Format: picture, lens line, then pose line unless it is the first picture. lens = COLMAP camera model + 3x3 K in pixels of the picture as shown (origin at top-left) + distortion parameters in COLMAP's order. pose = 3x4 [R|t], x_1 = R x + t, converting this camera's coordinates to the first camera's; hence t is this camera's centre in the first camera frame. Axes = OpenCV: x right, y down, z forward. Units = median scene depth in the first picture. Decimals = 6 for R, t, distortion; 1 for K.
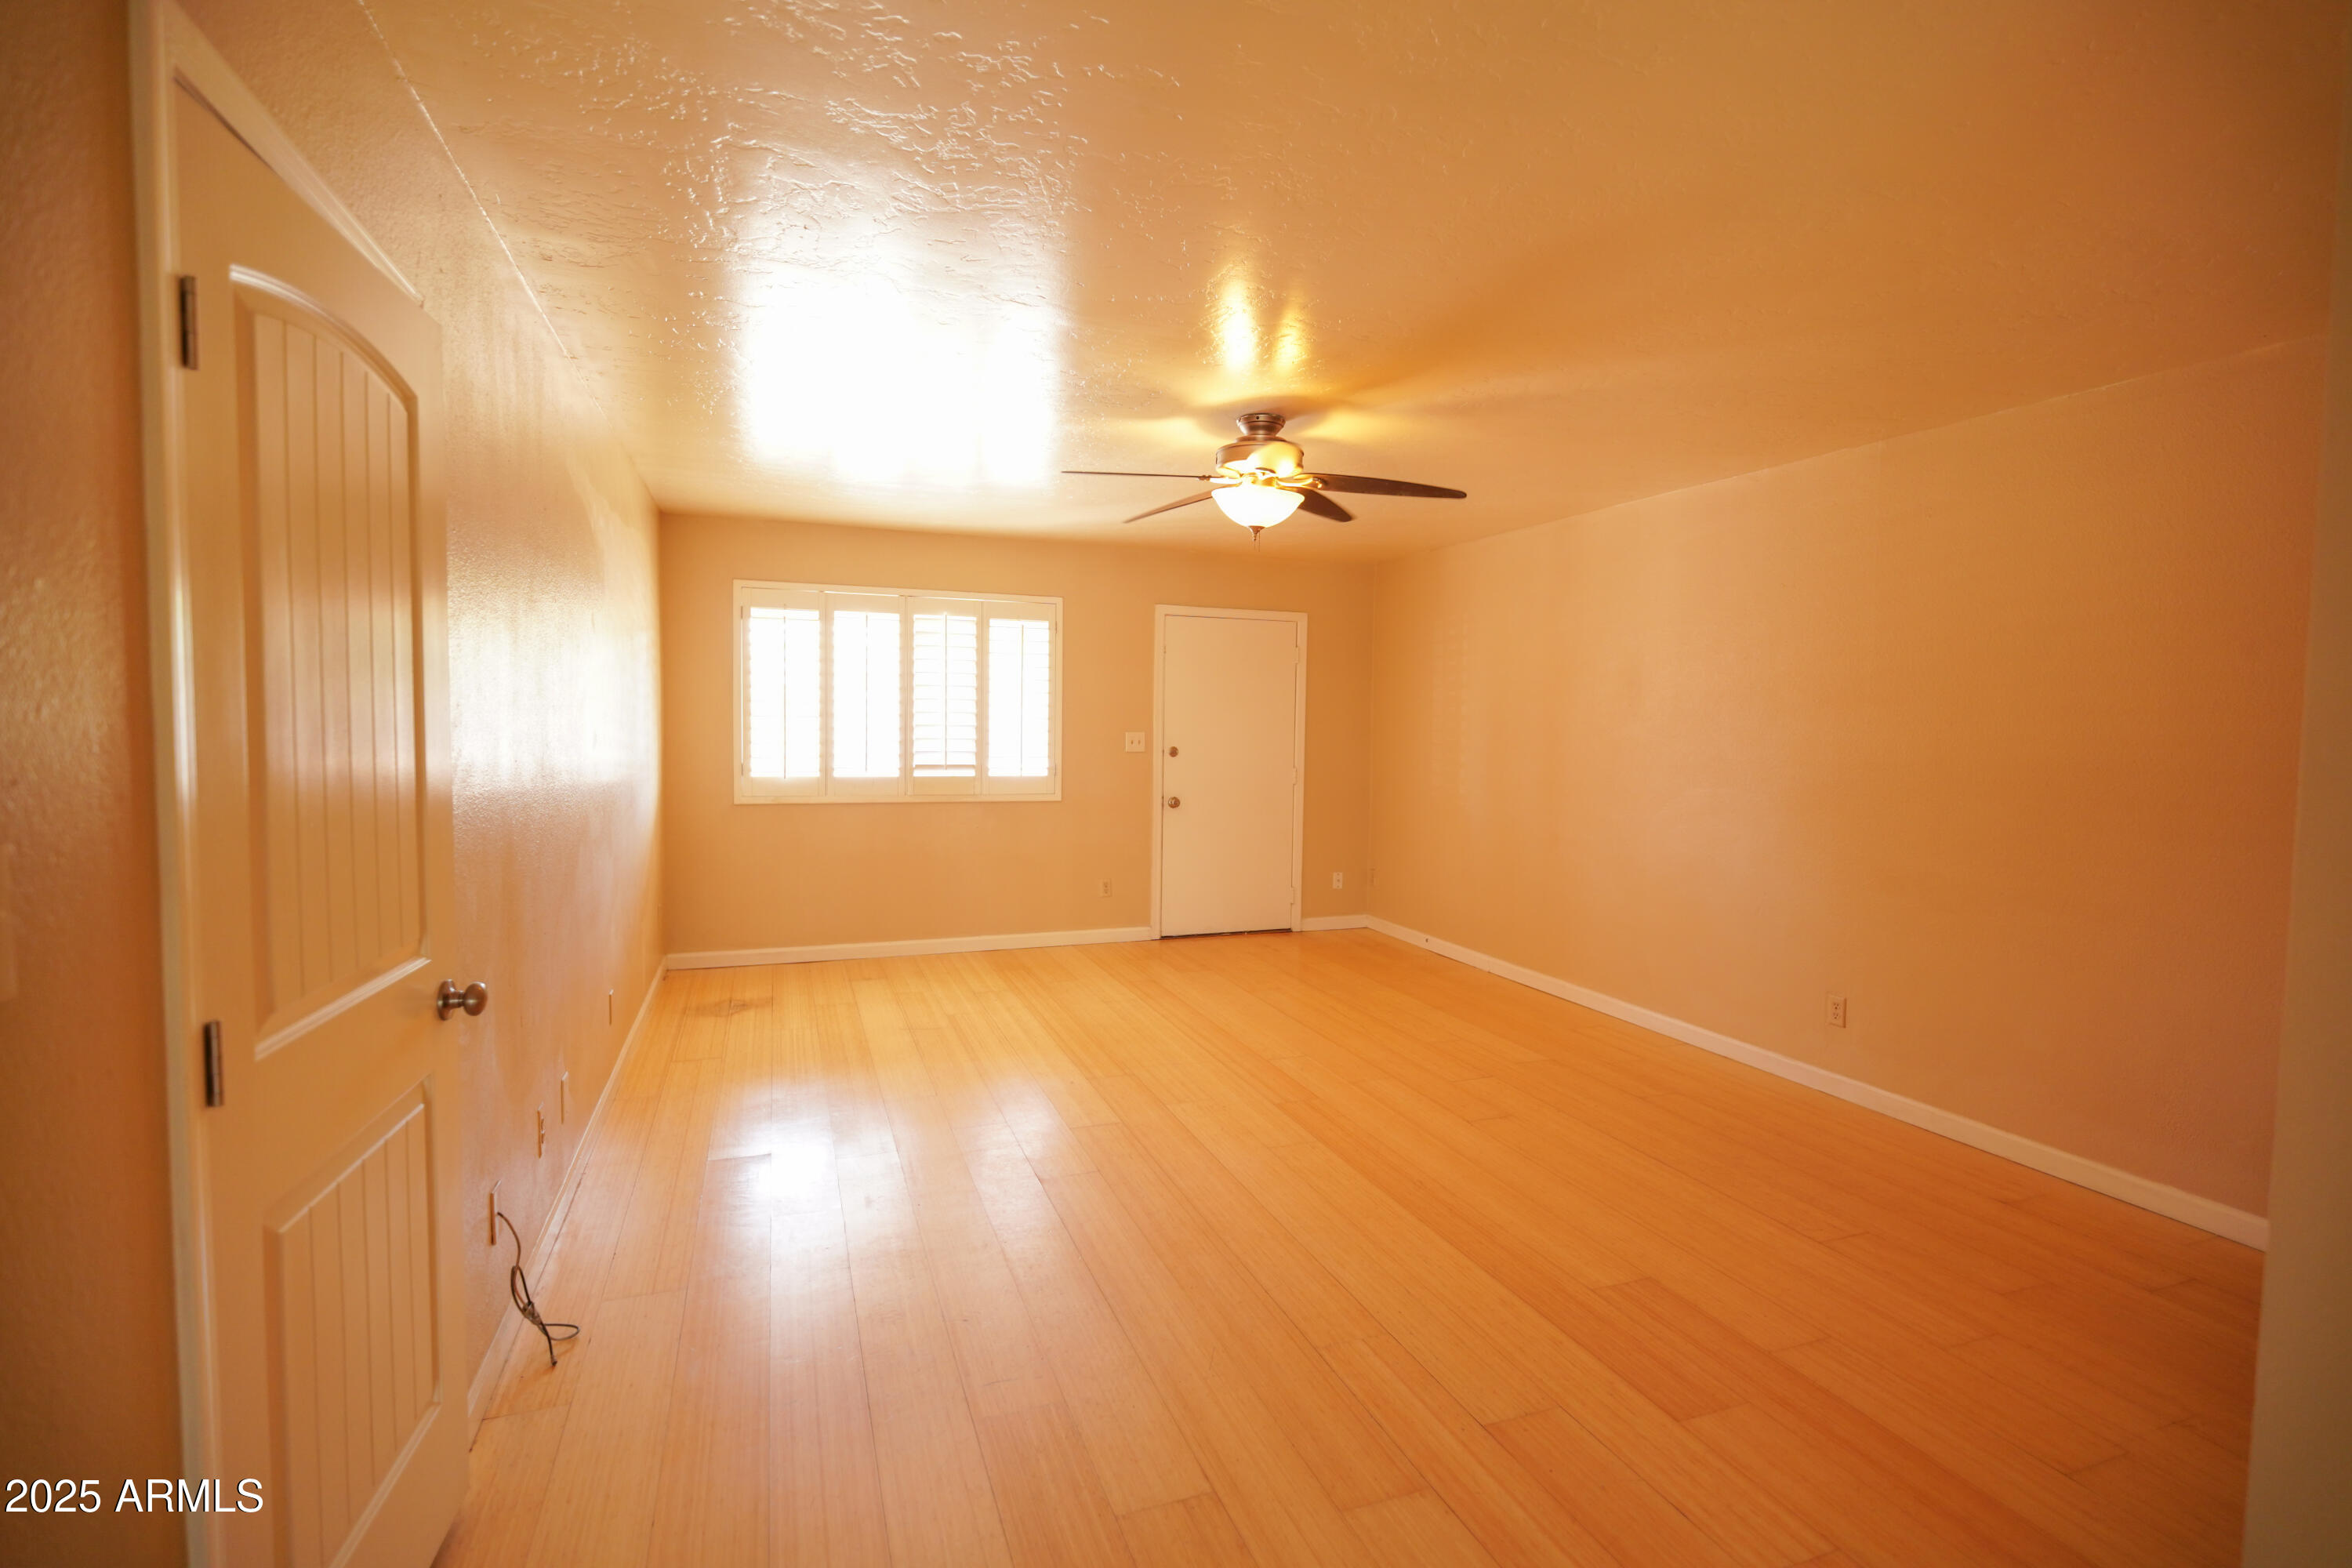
lens RADIAL K [[1113.0, 0, 1178.0], [0, 1113.0, 791.6], [0, 0, 1]] dist [0.002104, -0.000559]
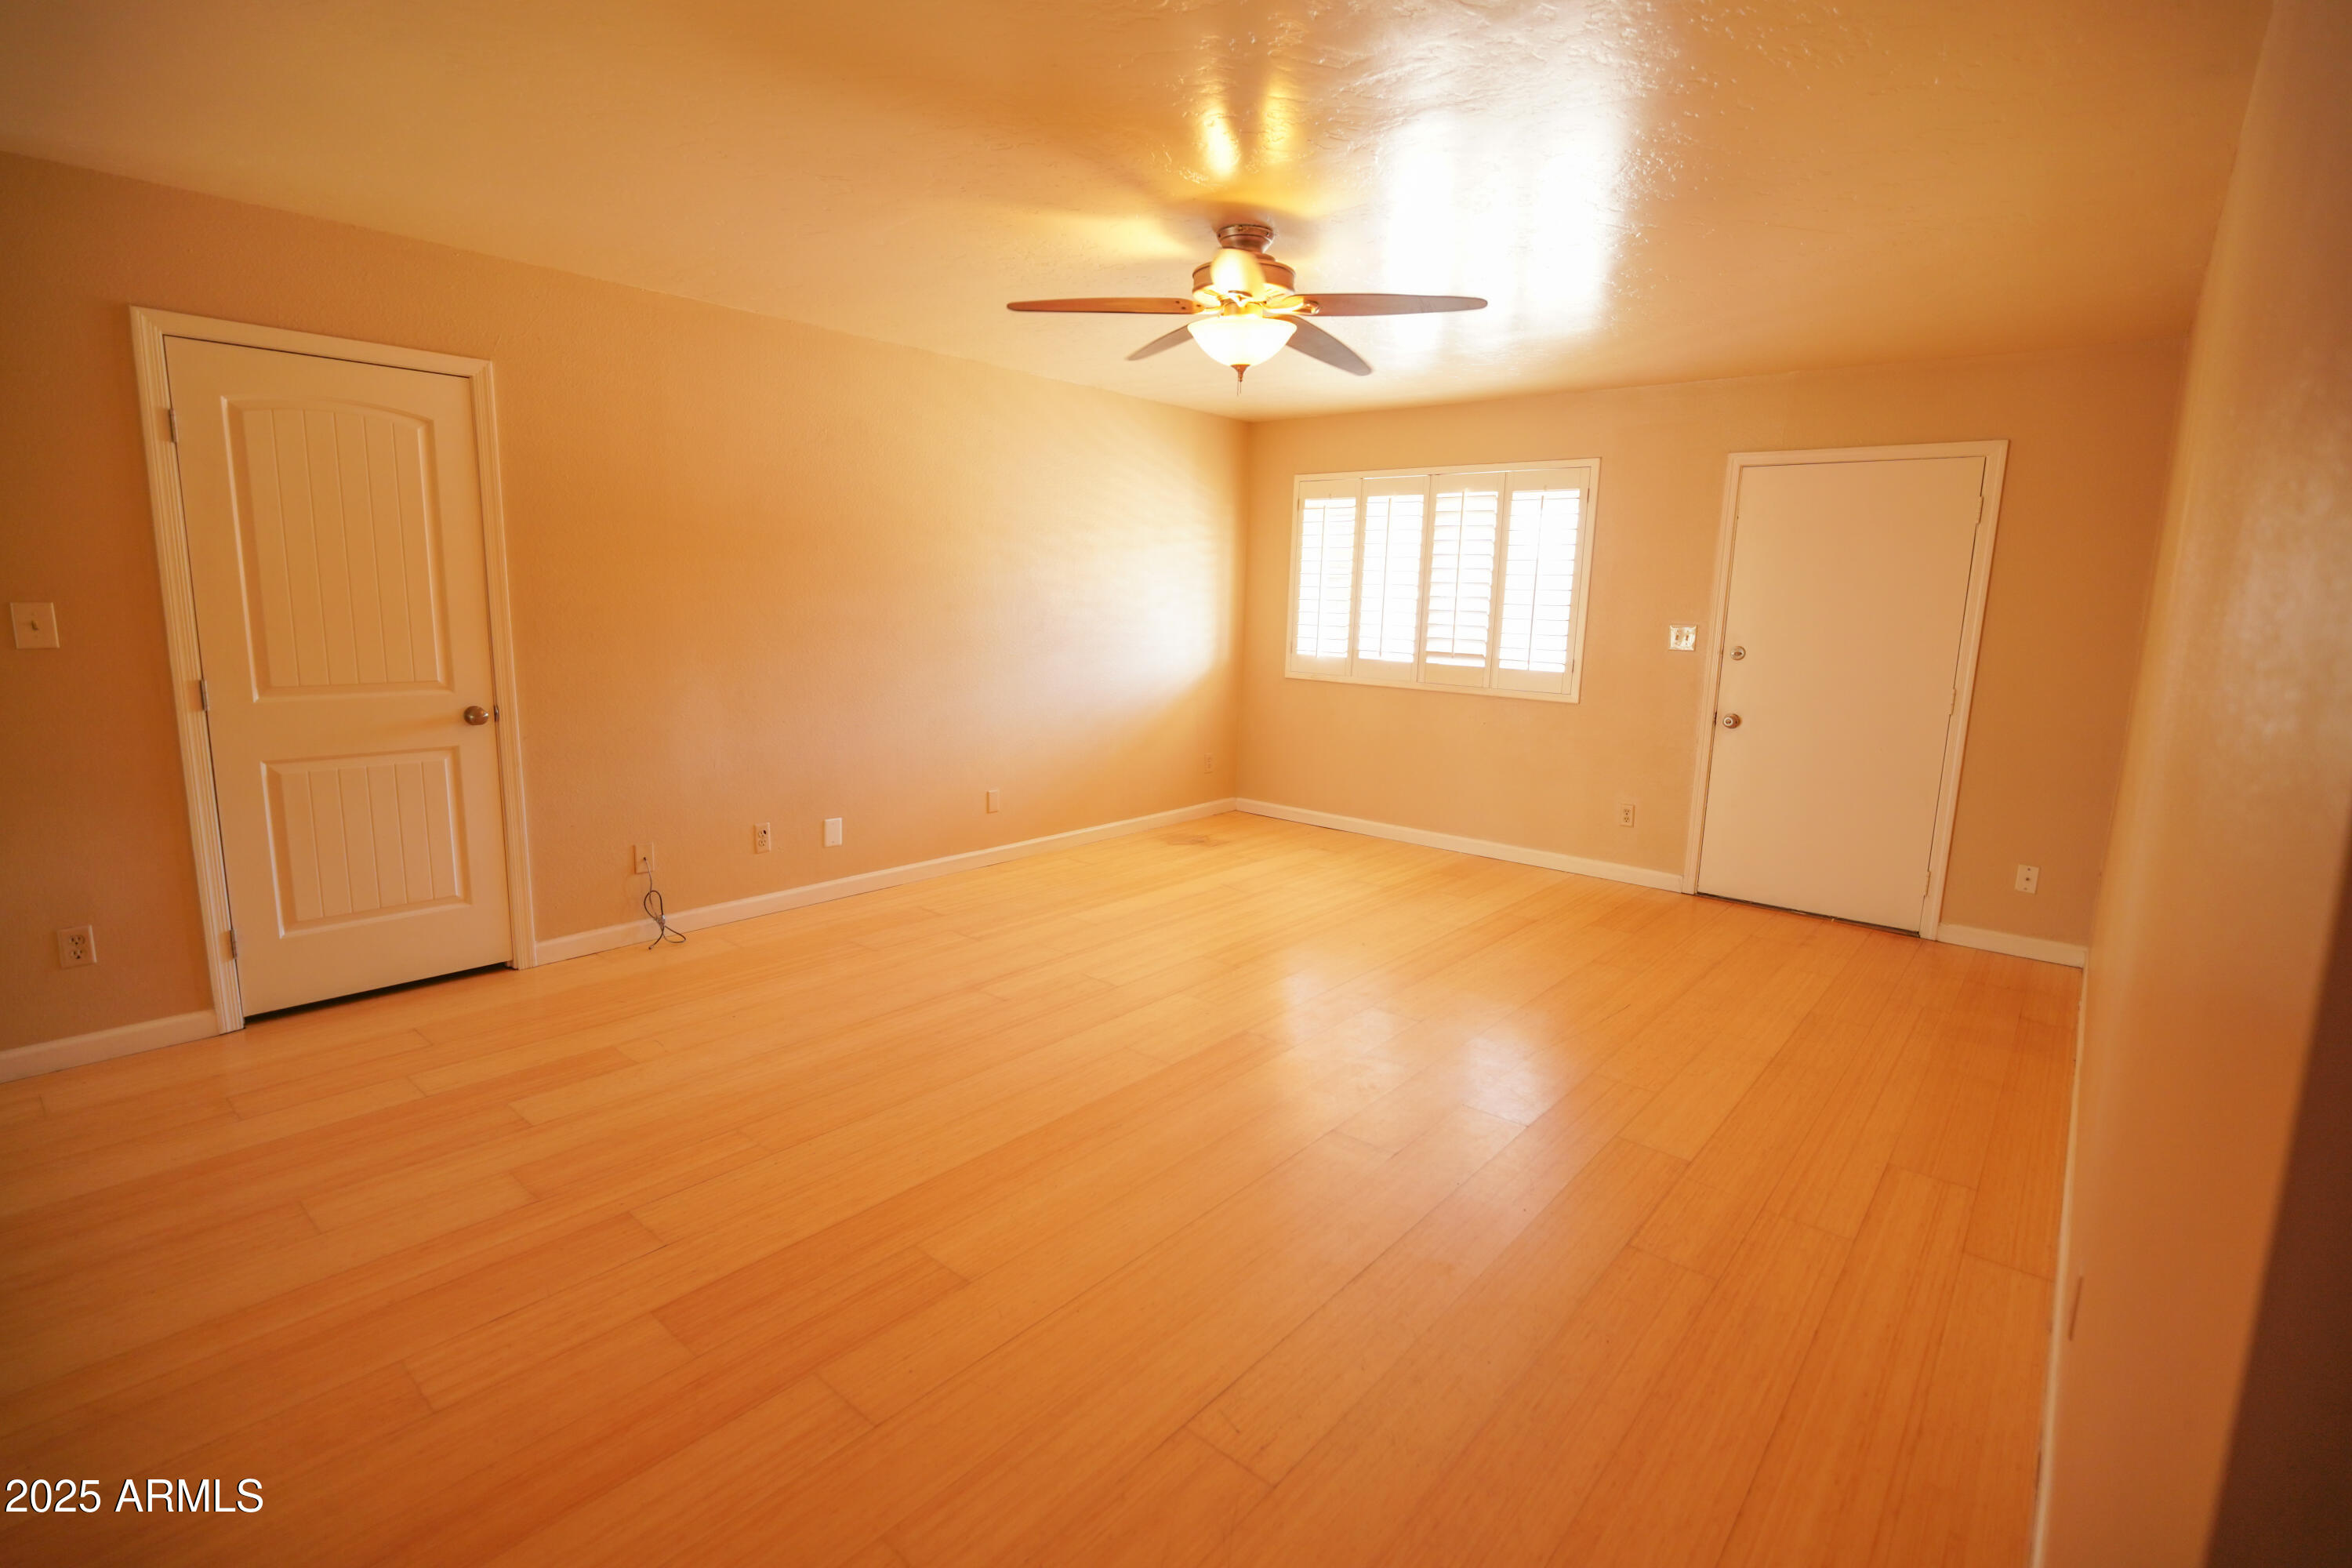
lens RADIAL K [[1113.0, 0, 1173.6], [0, 1113.0, 773.9], [0, 0, 1]] dist [0.002104, -0.000559]
pose [[0.474963, 0.139875, -0.868818, 0.522729], [-0.079457, 0.990071, 0.115959, -0.013078], [0.876412, 0.013957, 0.481361, 0.340575]]
